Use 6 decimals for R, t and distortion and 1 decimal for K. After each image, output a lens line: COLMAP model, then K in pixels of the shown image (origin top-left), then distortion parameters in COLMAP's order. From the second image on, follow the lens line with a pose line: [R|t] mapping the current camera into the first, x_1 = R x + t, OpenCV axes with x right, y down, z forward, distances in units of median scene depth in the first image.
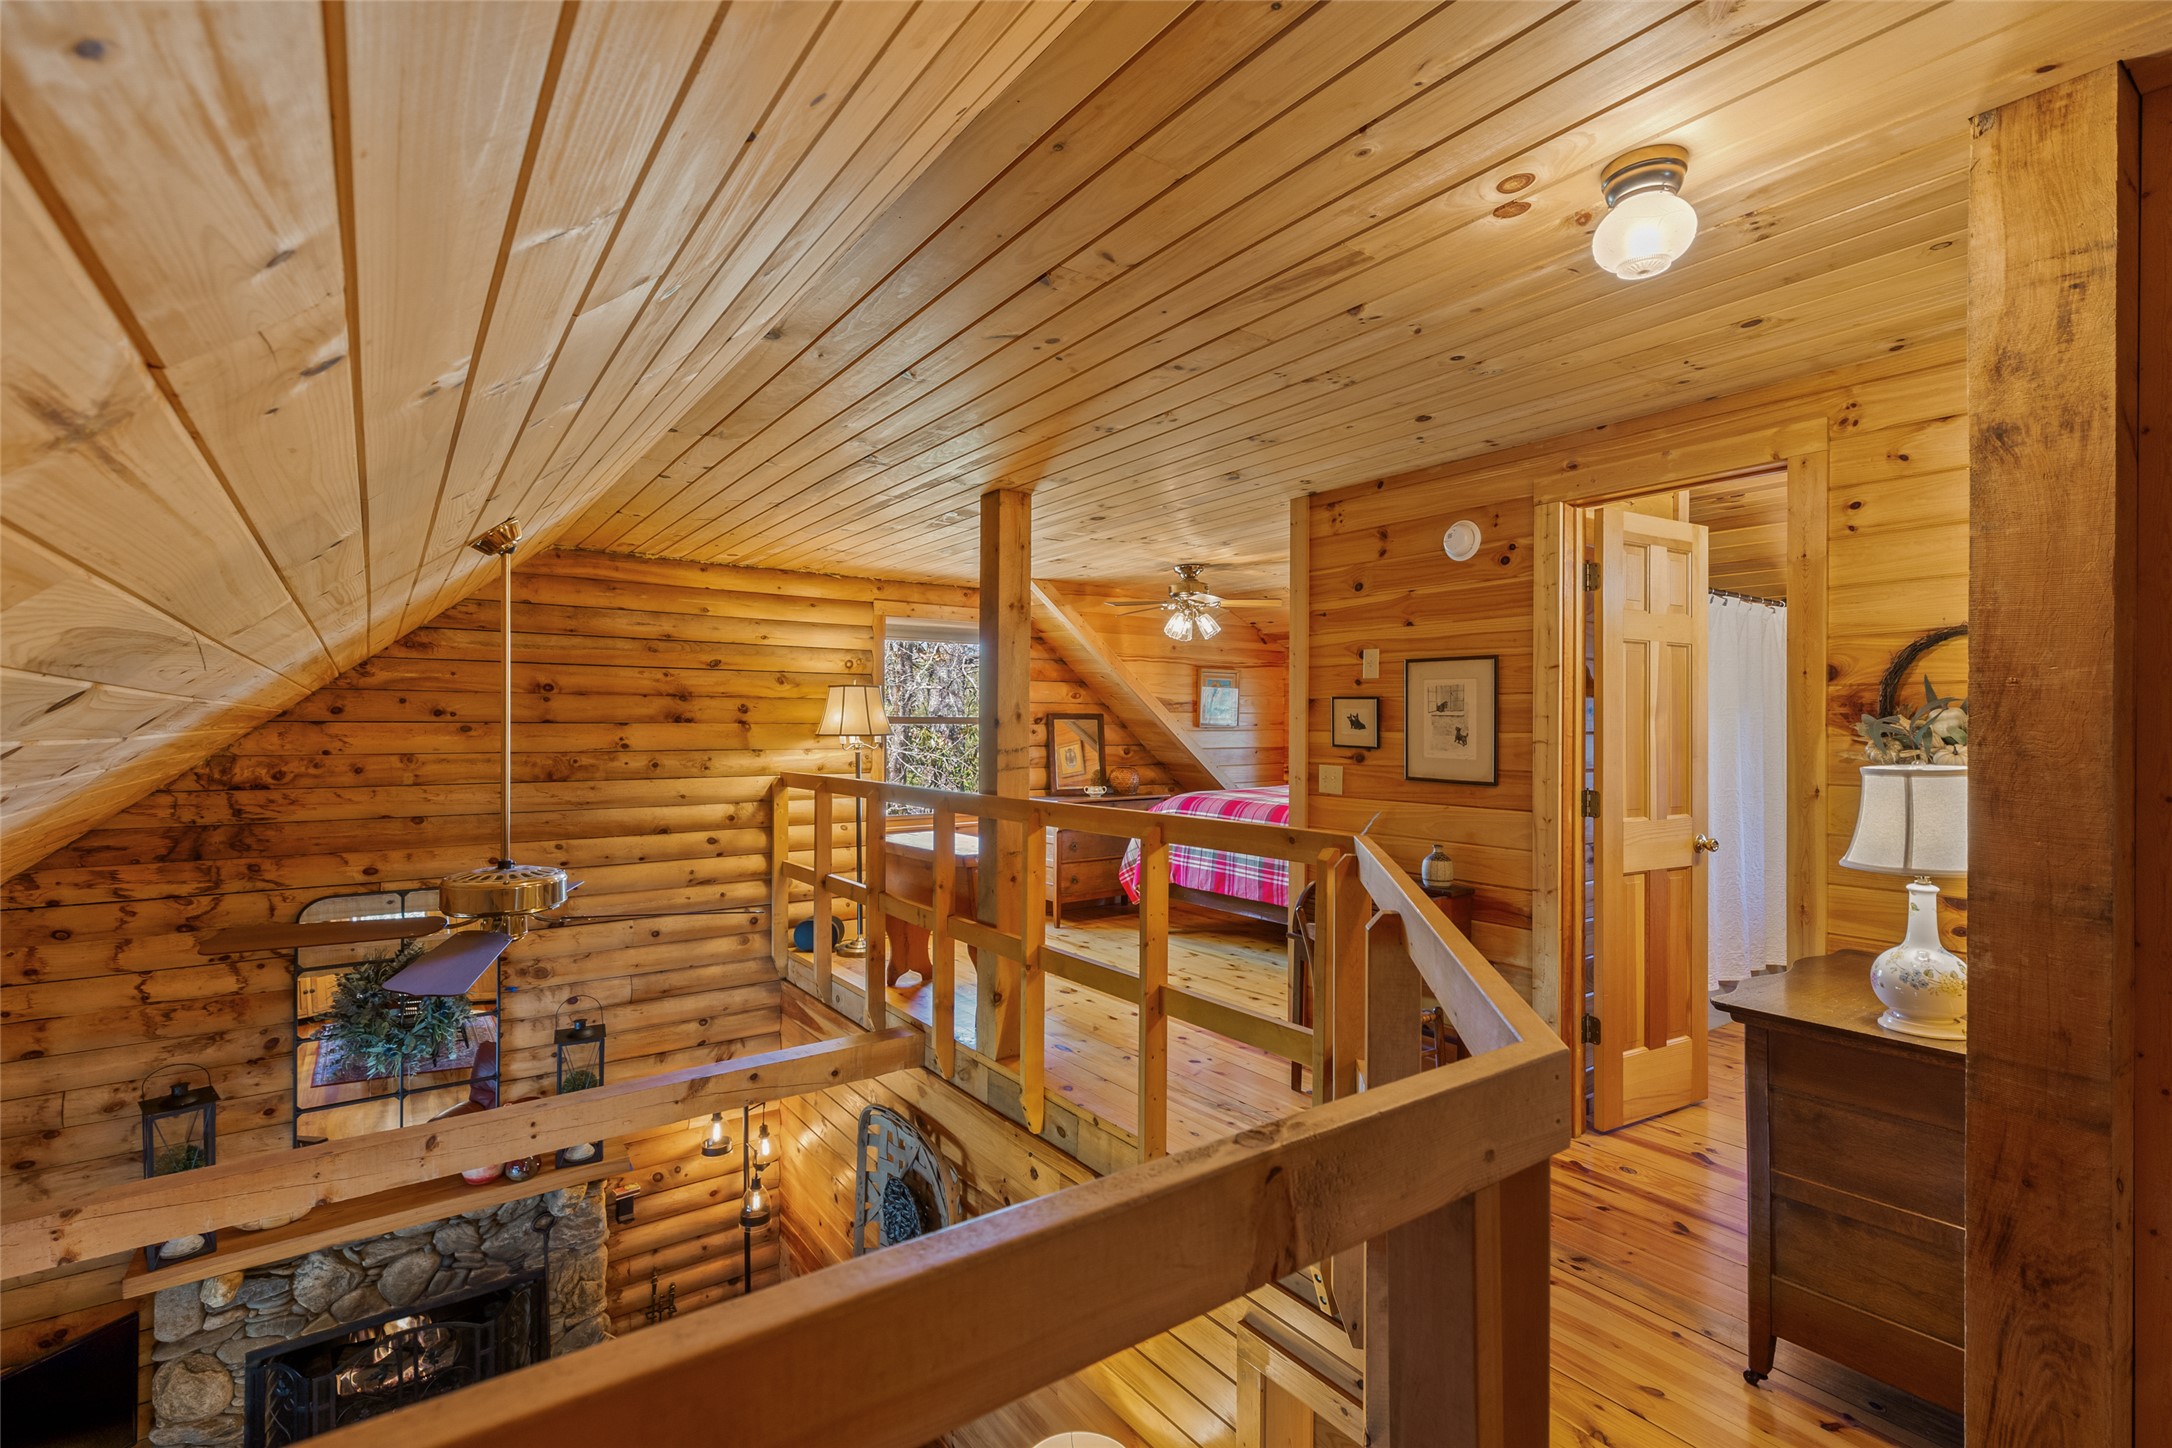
lens RADIAL K [[974.4, 0, 1095.3], [0, 974.4, 725.4], [0, 0, 1]] dist [0.004871, -0.000609]
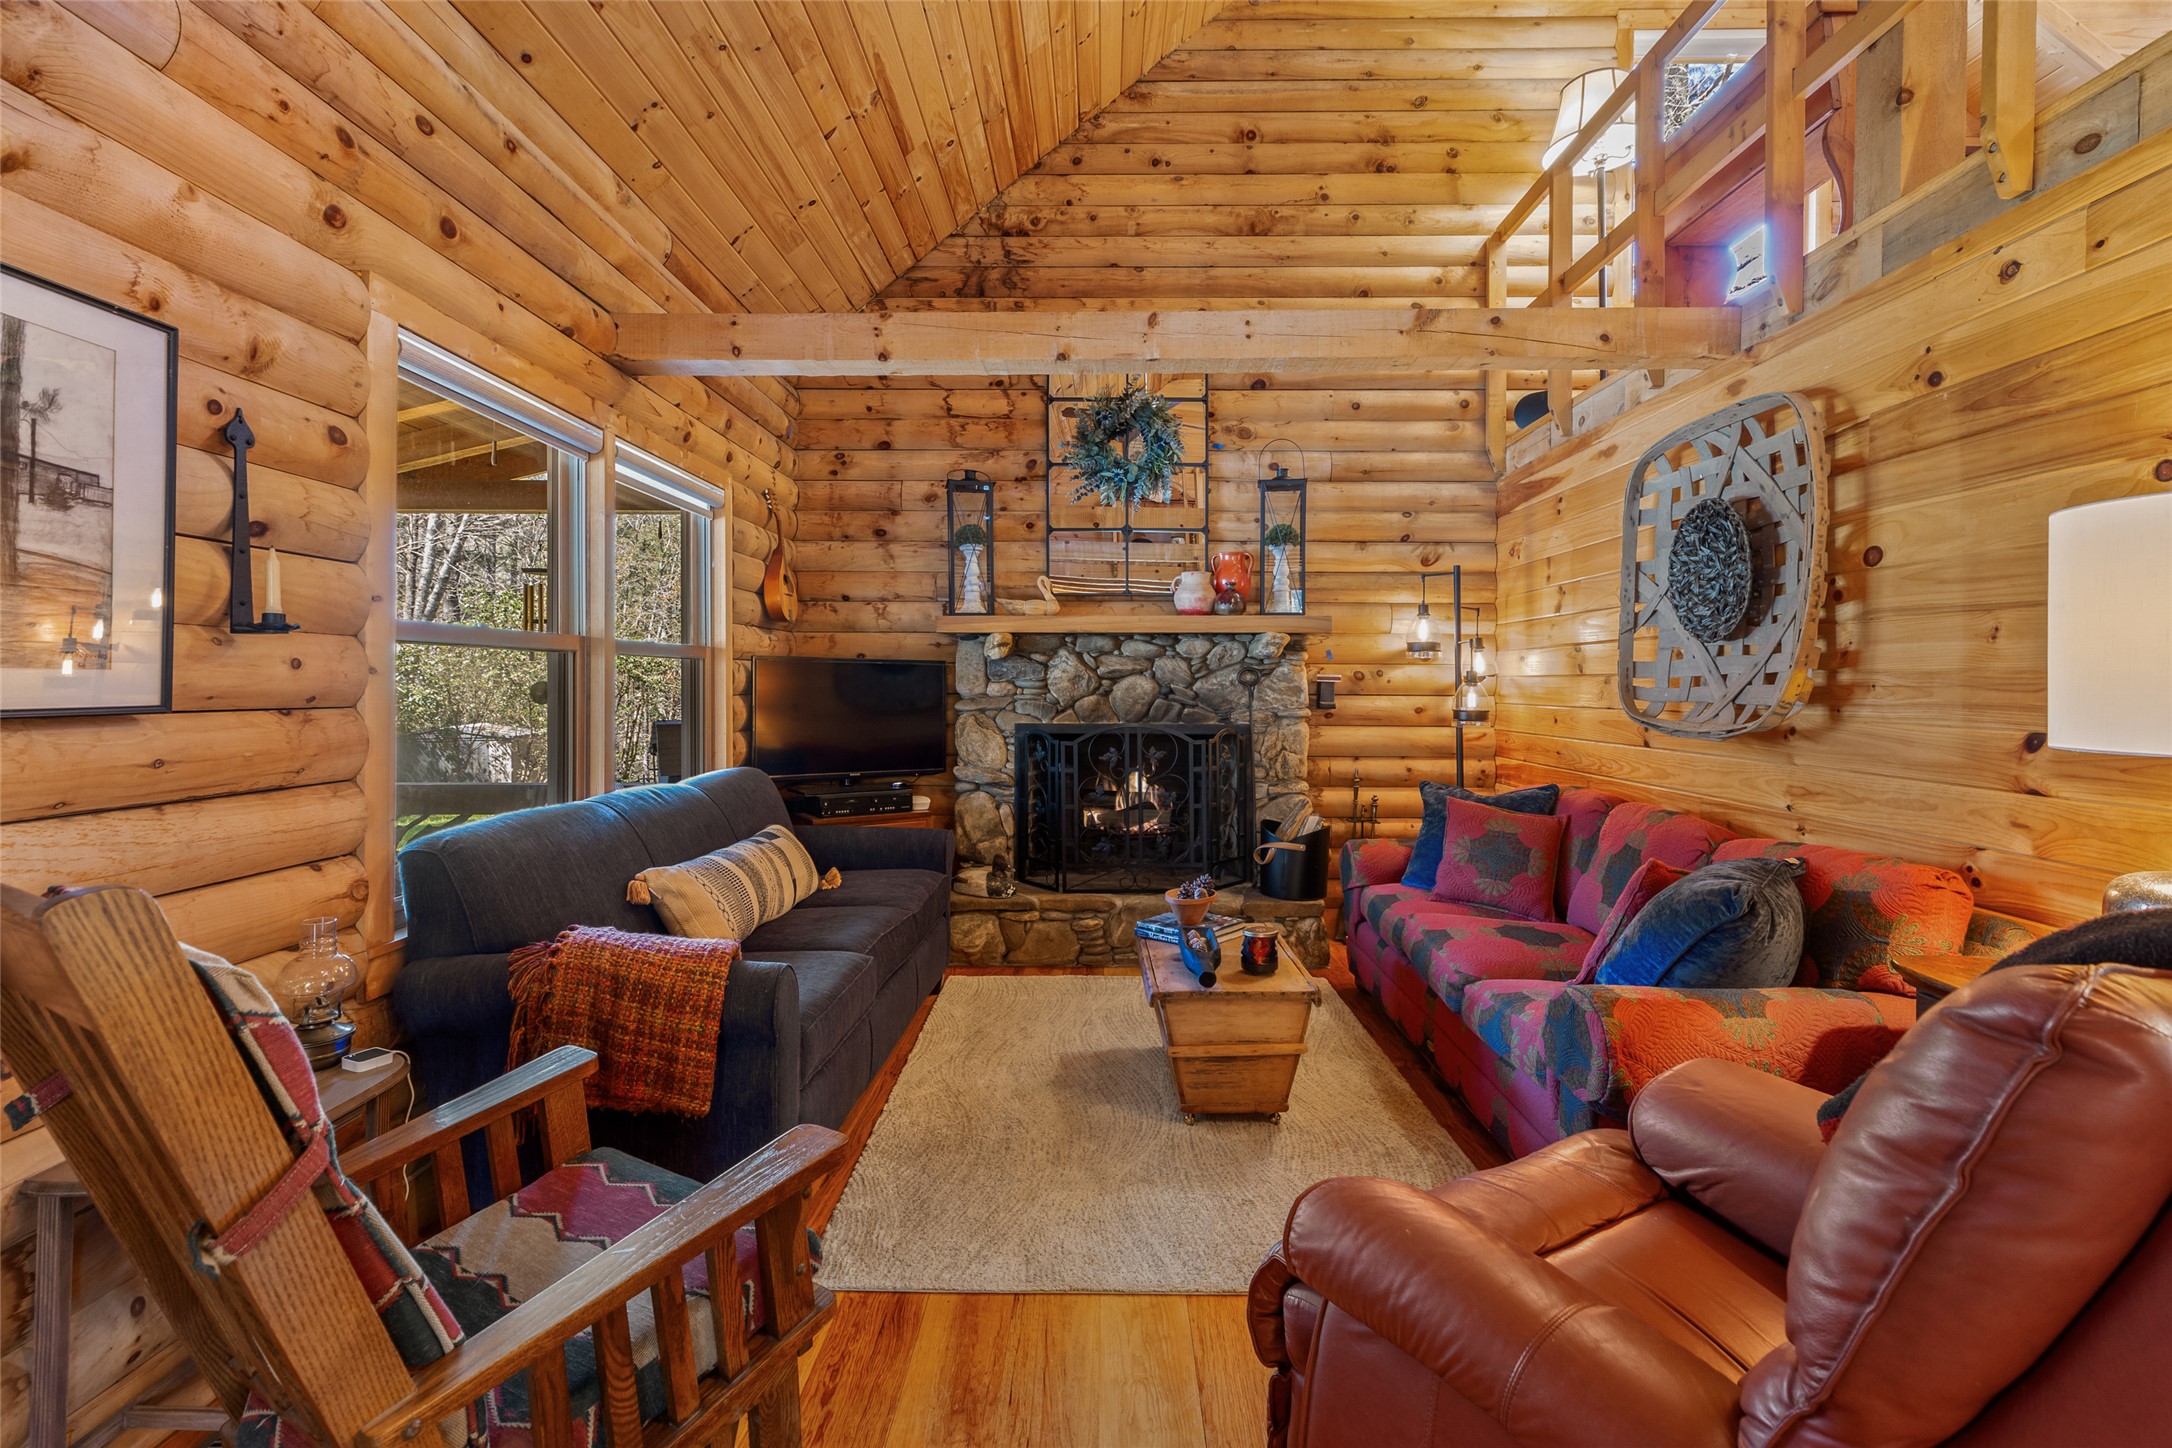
lens RADIAL K [[974.4, 0, 1087.9], [0, 974.4, 710.6], [0, 0, 1]] dist [0.004871, -0.000609]
pose [[0.791280, 0.001694, -0.611452, -0.105750], [0.002355, 0.999980, 0.005818, 0.539682], [0.611450, -0.006043, 0.791260, 0.148653]]
